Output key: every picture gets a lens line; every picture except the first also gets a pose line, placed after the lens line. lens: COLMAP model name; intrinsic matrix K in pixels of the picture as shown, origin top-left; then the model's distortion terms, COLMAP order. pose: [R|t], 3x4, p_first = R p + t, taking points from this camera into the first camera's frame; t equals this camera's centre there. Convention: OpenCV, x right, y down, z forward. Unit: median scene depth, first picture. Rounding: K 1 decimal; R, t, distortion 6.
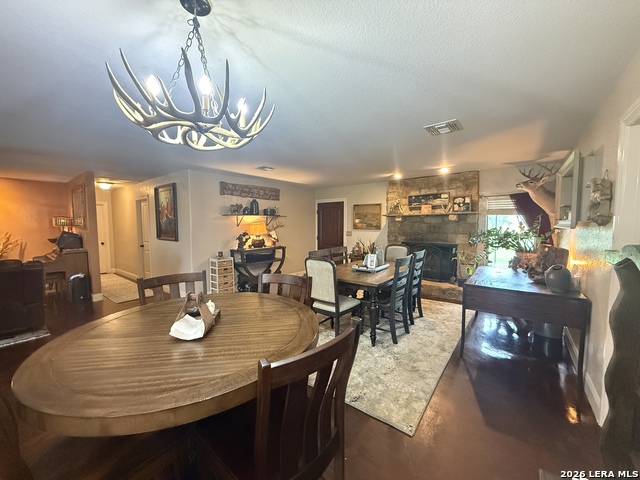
lens RADIAL K [[256.2, 0, 321.1], [0, 256.2, 241.4], [0, 0, 1]] dist [0.002527, 0.000121]
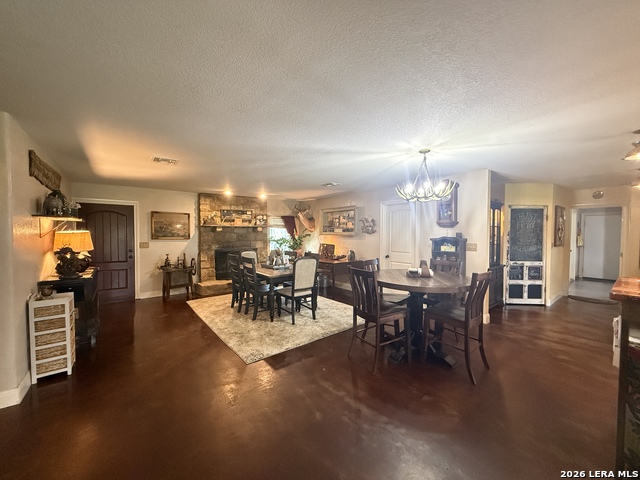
lens RADIAL K [[256.2, 0, 321.4], [0, 256.2, 240.6], [0, 0, 1]] dist [0.002527, 0.000121]
pose [[0.230202, -0.021170, 0.972913, -0.695675], [0.067246, 0.997720, 0.005798, -0.013841], [-0.970817, 0.064090, 0.231100, 0.308603]]
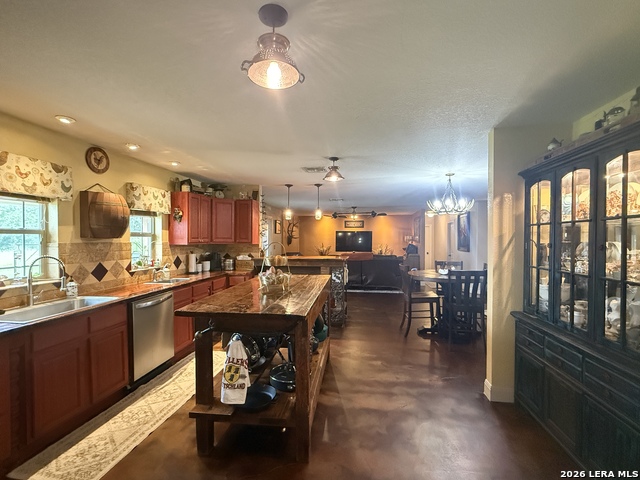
lens RADIAL K [[298.4, 0, 321.7], [0, 298.4, 242.5], [0, 0, 1]] dist [-0.002701, -0.000305]
pose [[0.495383, 0.013509, -0.868570, 0.411468], [-0.065406, 0.997621, -0.021787, 0.032161], [0.866209, 0.067603, 0.495088, -0.464111]]
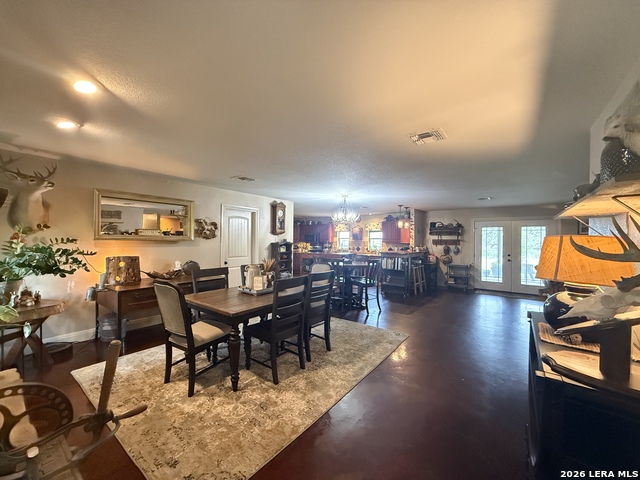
lens RADIAL K [[256.2, 0, 322.1], [0, 256.2, 241.6], [0, 0, 1]] dist [0.002527, 0.000121]
pose [[-0.999705, -0.006987, -0.023261, 0.006134], [-0.008715, 0.997143, 0.075032, -0.081850], [0.022670, 0.075213, -0.996910, 1.244364]]
